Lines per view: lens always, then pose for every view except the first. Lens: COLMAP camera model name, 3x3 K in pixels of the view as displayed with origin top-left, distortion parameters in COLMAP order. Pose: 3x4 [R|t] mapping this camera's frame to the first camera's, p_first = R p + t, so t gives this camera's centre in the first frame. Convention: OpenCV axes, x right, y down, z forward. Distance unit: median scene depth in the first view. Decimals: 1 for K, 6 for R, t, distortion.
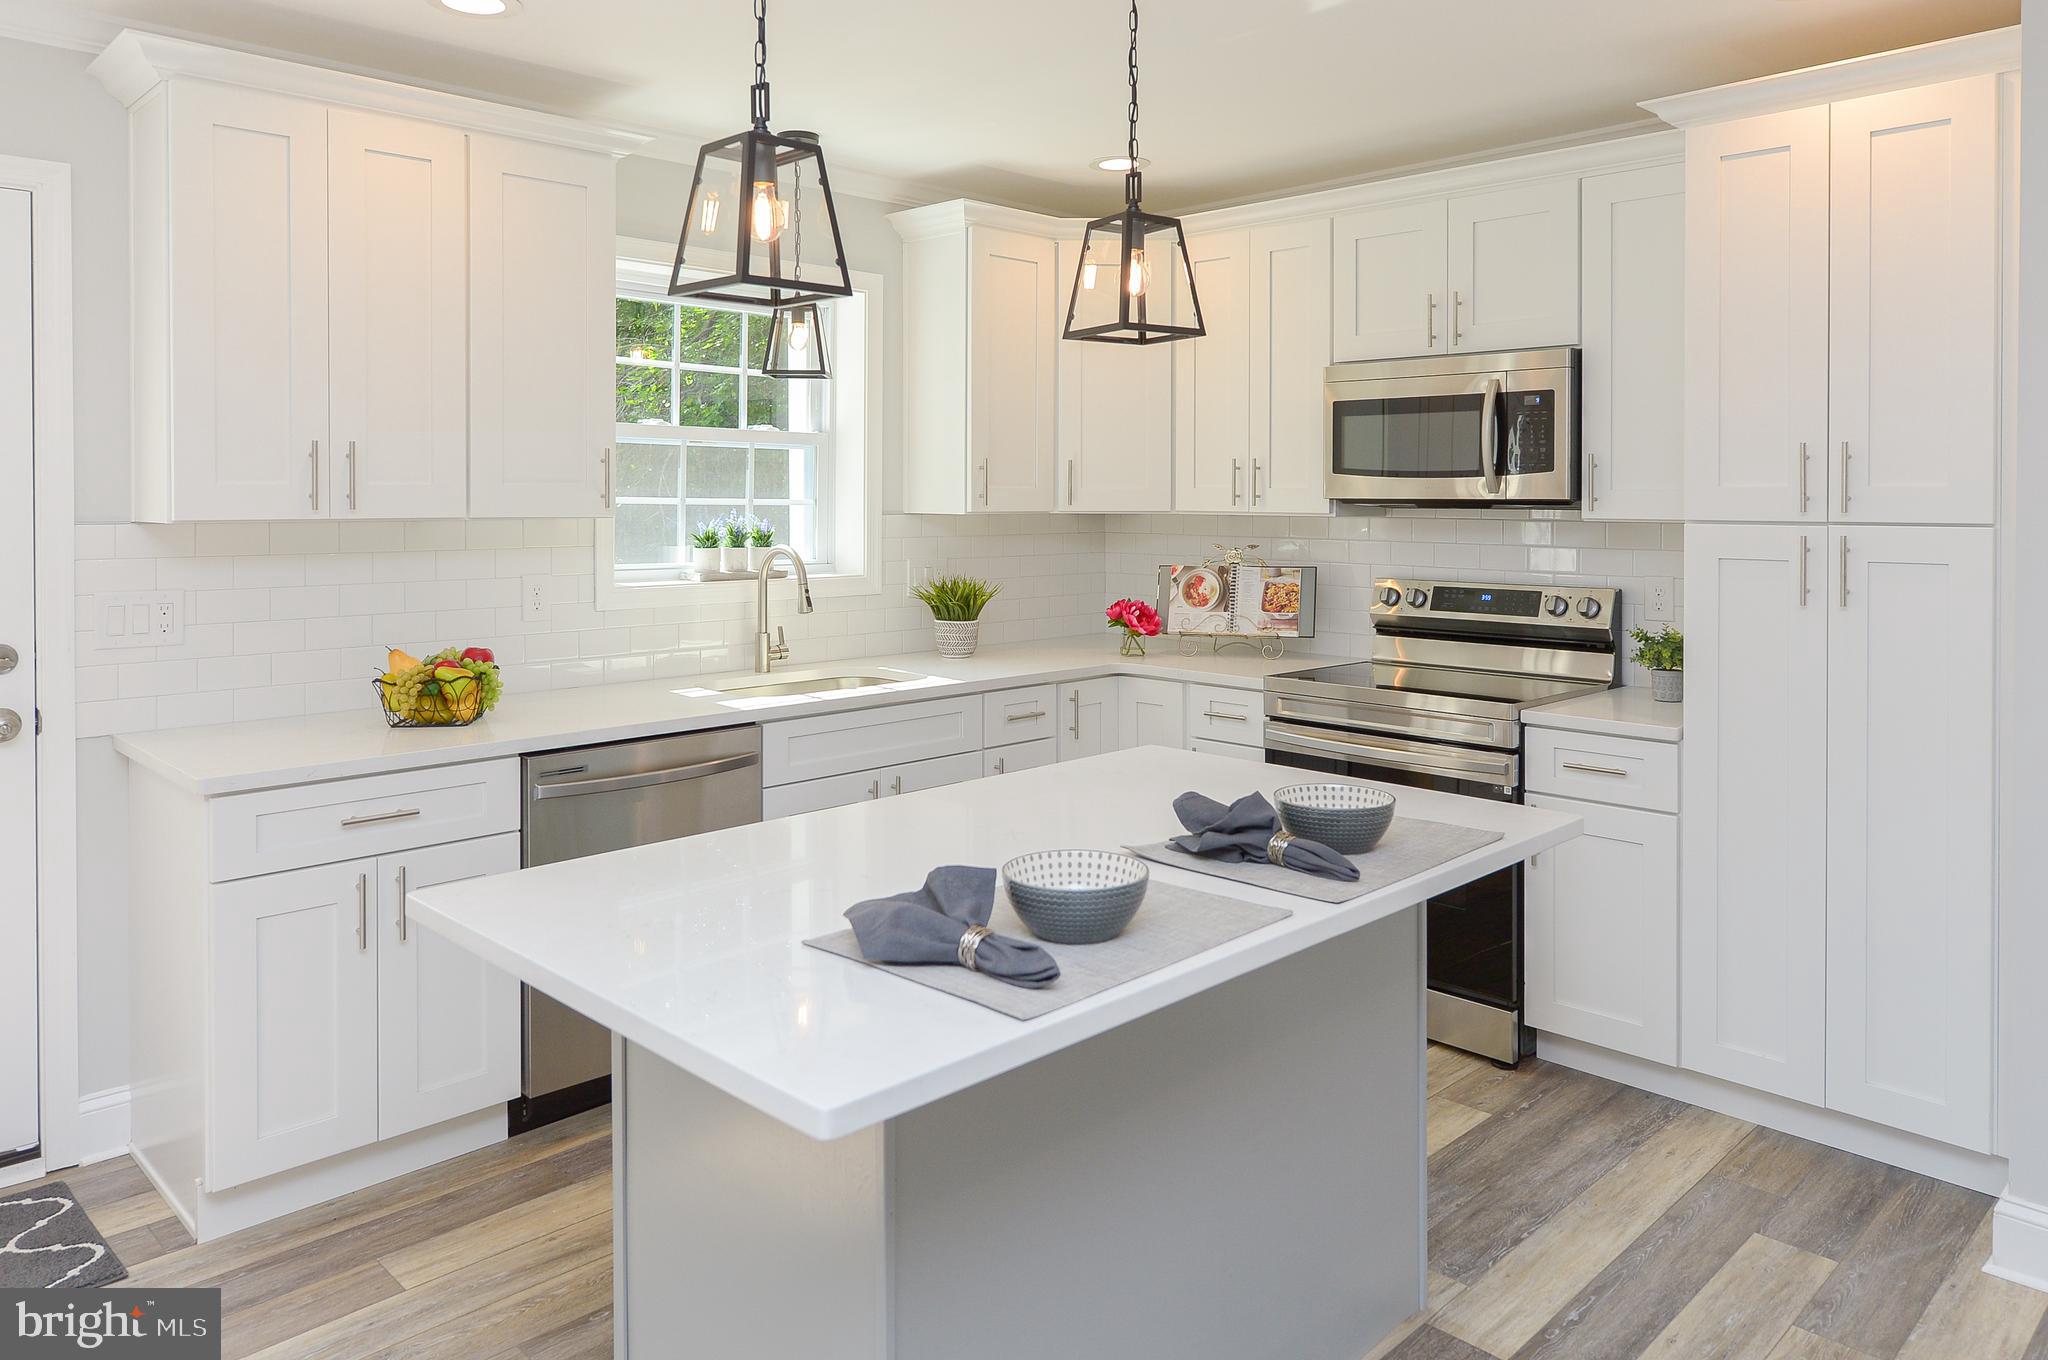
lens RADIAL K [[1526.5, 0, 1024.3], [0, 1526.5, 680.0], [0, 0, 1]] dist [0.050066, 0.005173]
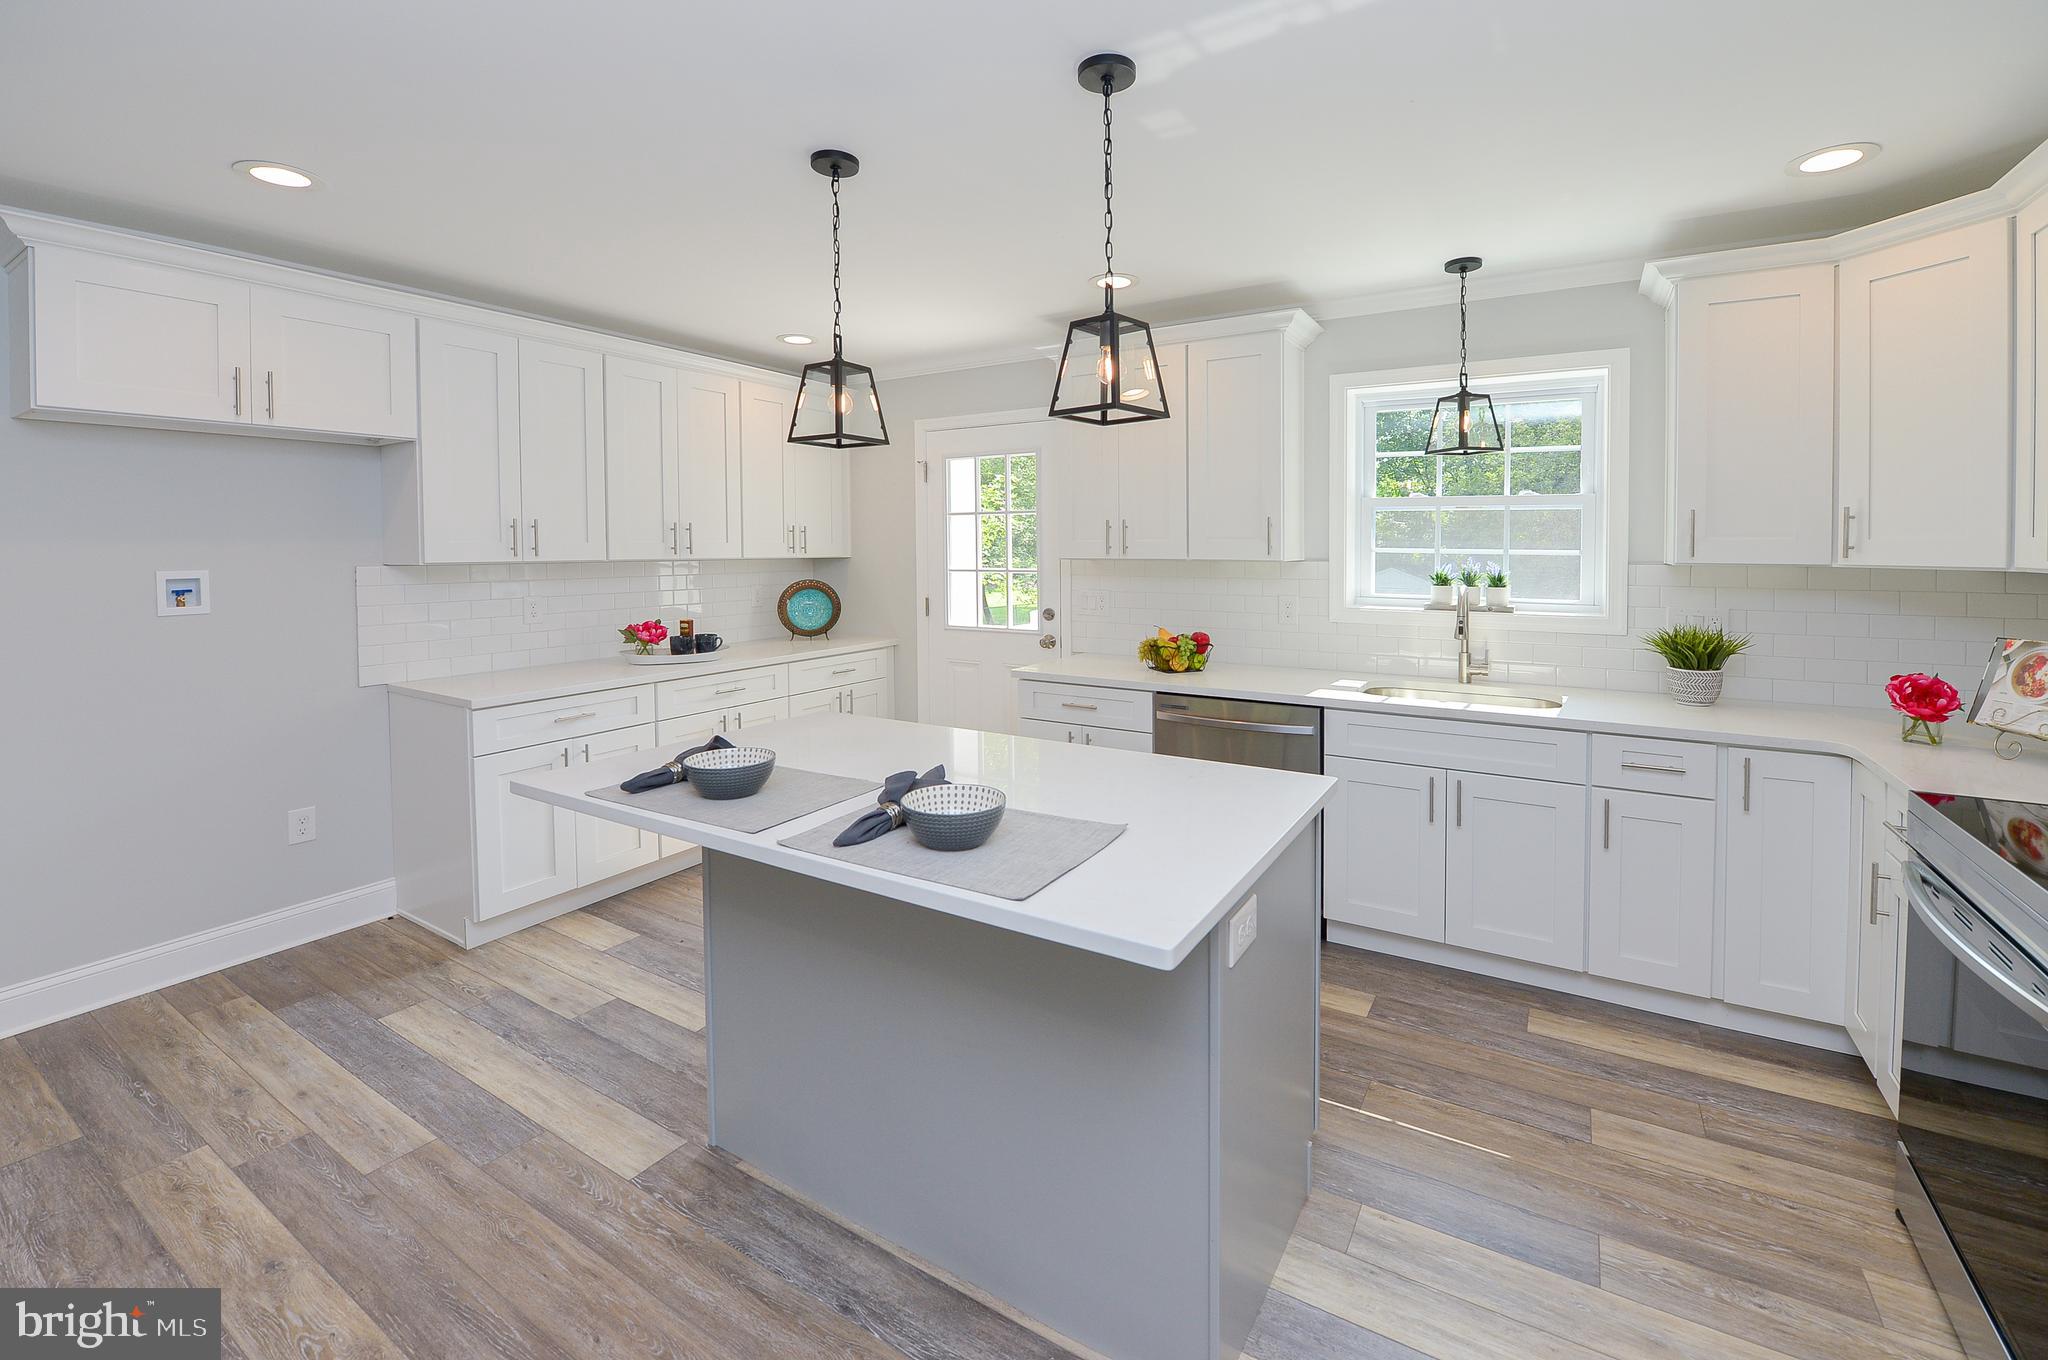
lens RADIAL K [[864.4, 0, 1006.1], [0, 864.4, 679.0], [0, 0, 1]] dist [-0.020446, -0.000414]
pose [[0.237369, 0.148888, -0.959942, 0.438853], [-0.117263, 0.985350, 0.123832, -0.052939], [0.964316, 0.083172, 0.251351, 0.430956]]
